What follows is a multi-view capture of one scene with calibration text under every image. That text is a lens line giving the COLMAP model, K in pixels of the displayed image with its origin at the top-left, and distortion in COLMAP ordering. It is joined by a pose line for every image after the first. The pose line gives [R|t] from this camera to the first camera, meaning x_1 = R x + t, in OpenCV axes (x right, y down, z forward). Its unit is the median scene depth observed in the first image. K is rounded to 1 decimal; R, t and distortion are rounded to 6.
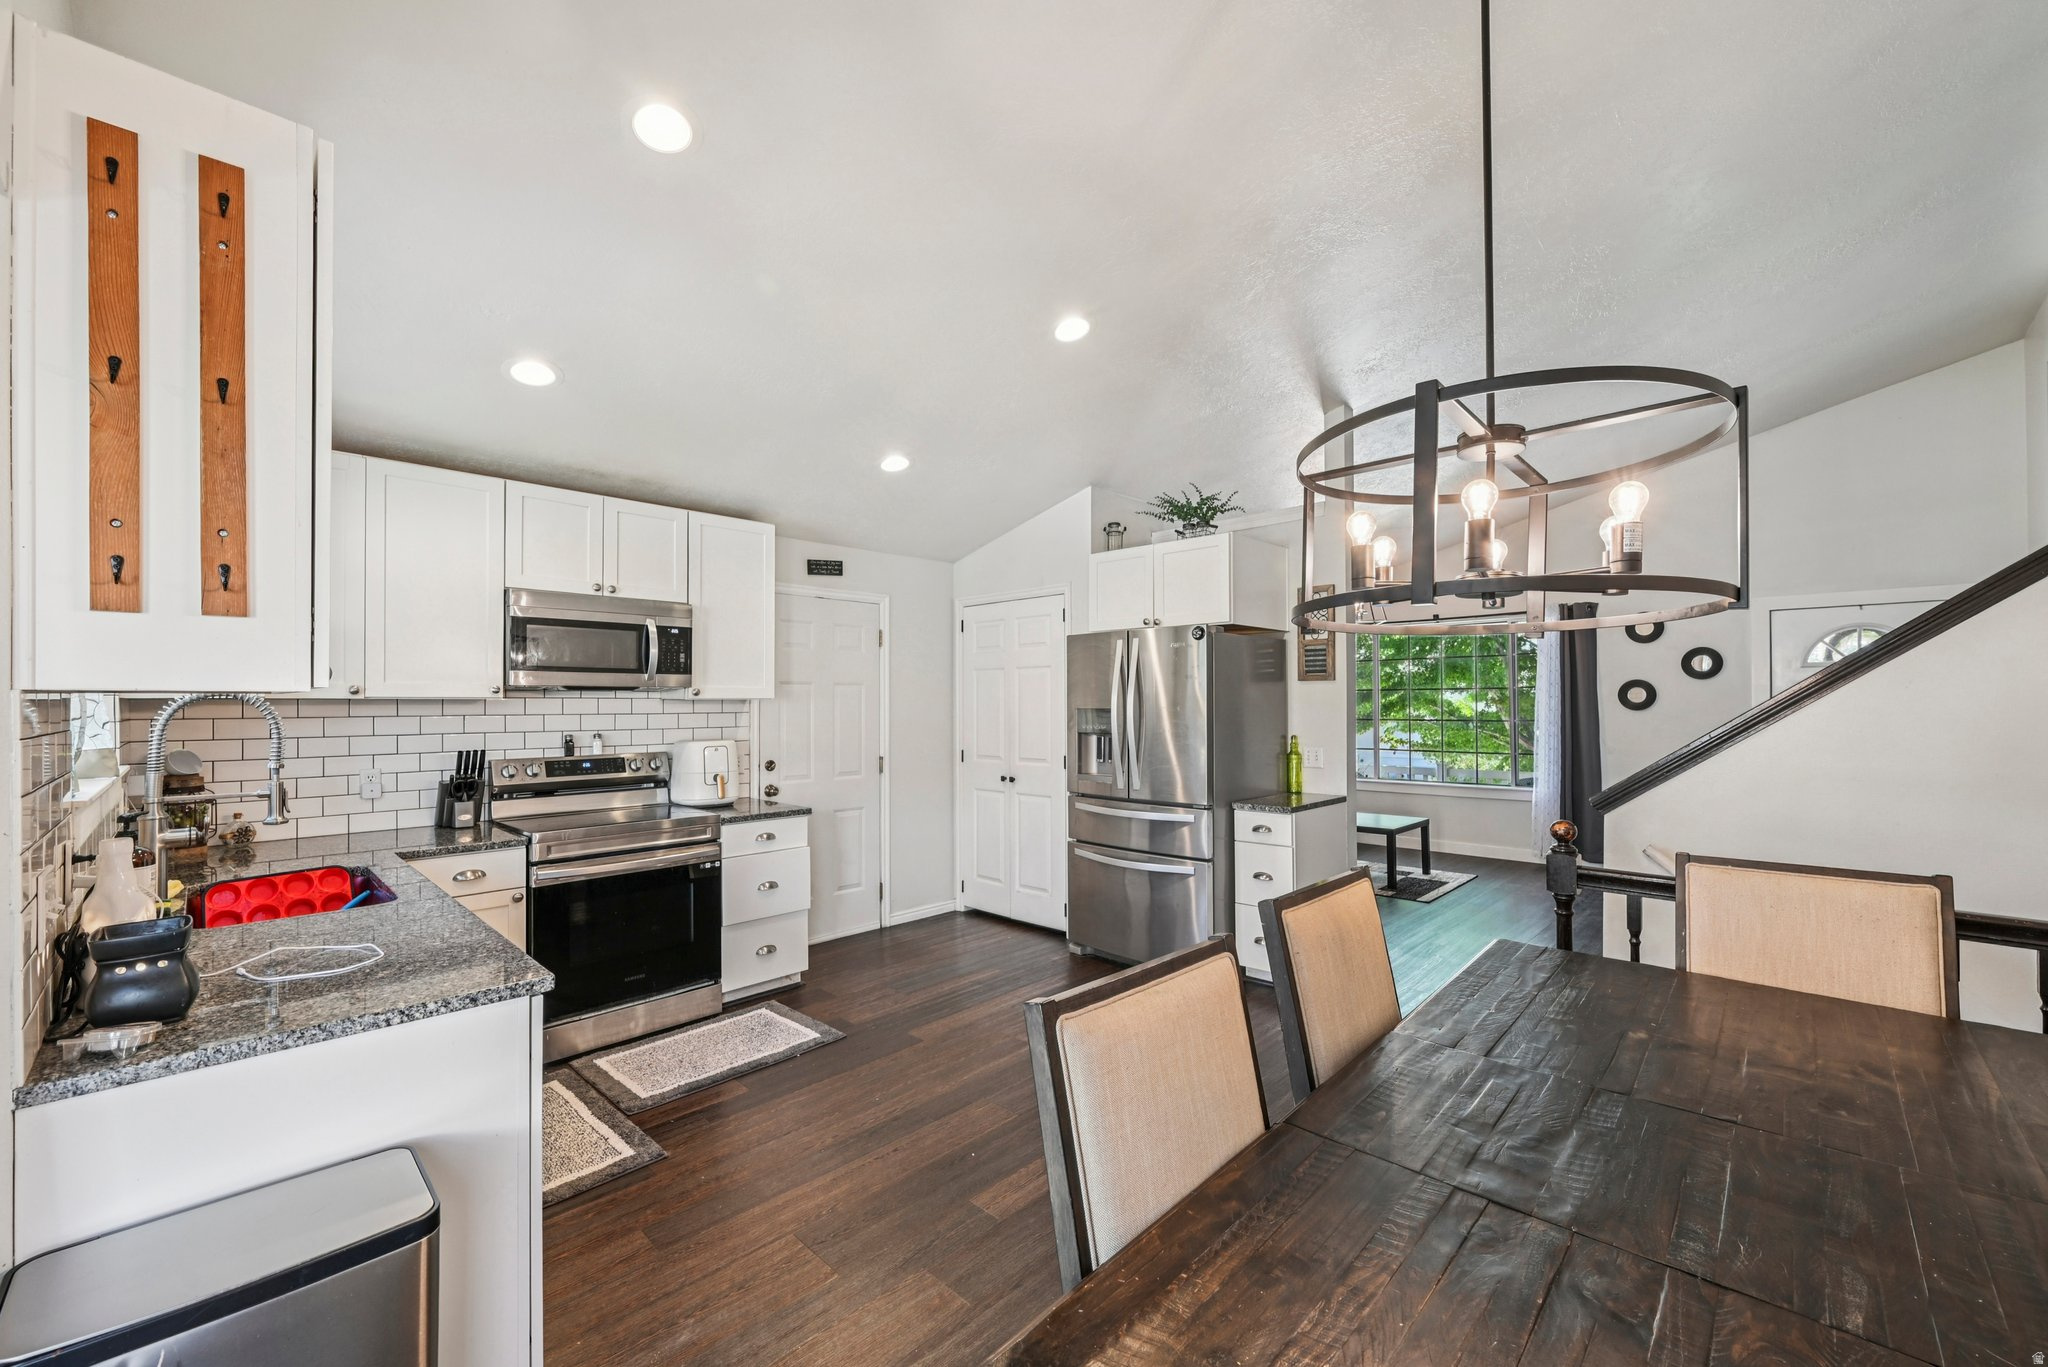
lens RADIAL K [[810.1, 0, 1026.8], [0, 810.1, 697.9], [0, 0, 1]] dist [-0.003470, 0.000872]
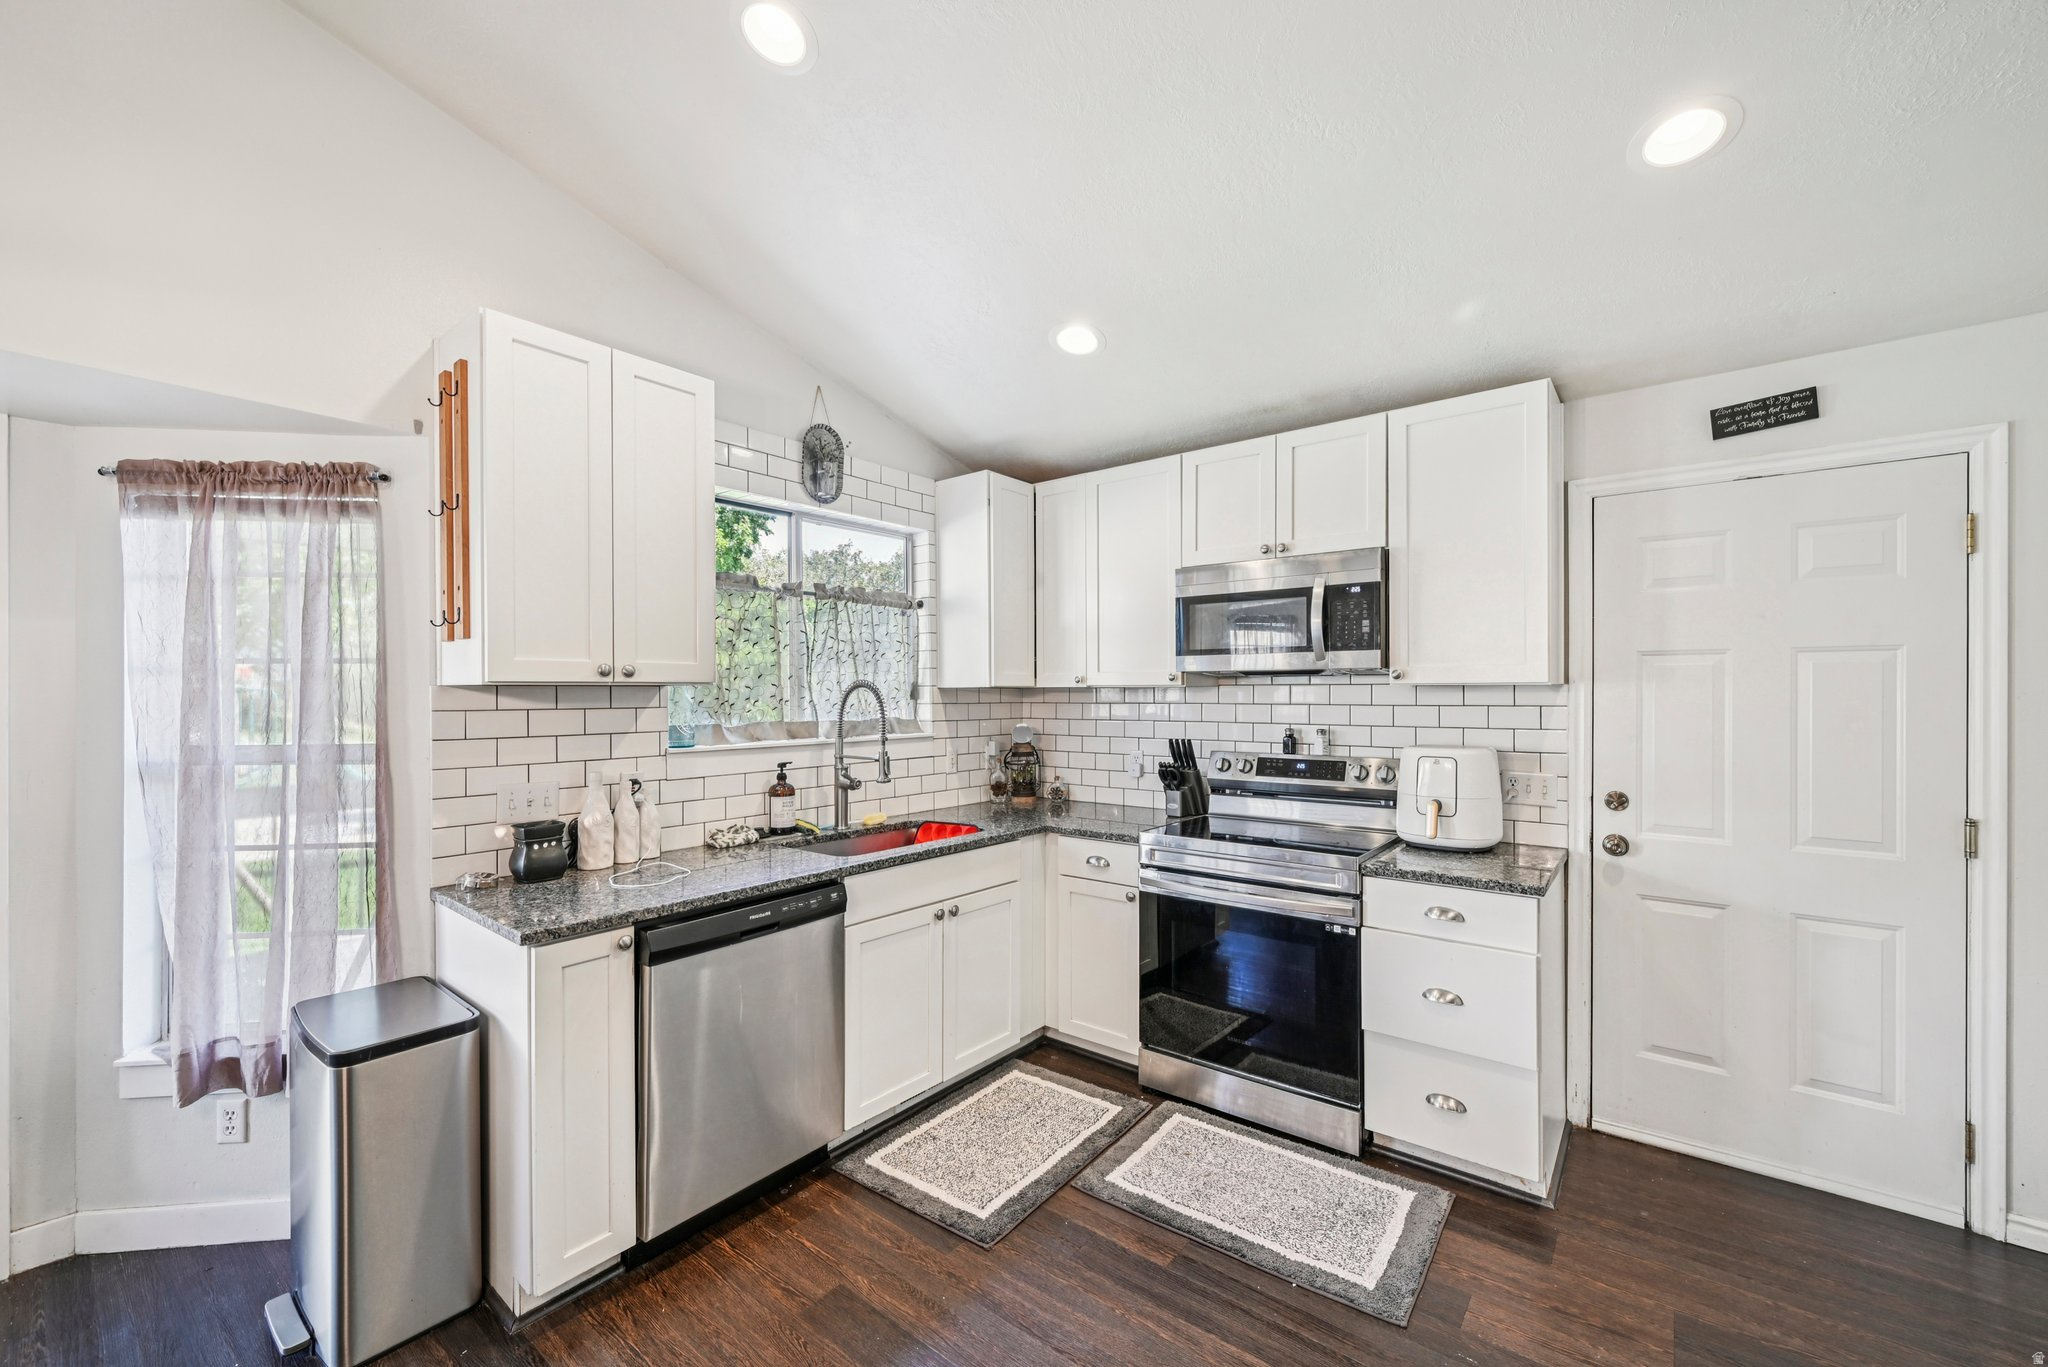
lens RADIAL K [[810.1, 0, 1027.0], [0, 810.1, 693.1], [0, 0, 1]] dist [-0.003470, 0.000872]
pose [[0.102393, 0.003386, -0.994738, 0.251460], [0.008471, 0.999955, 0.004276, 0.002941], [0.994708, -0.008865, 0.102359, 0.658397]]
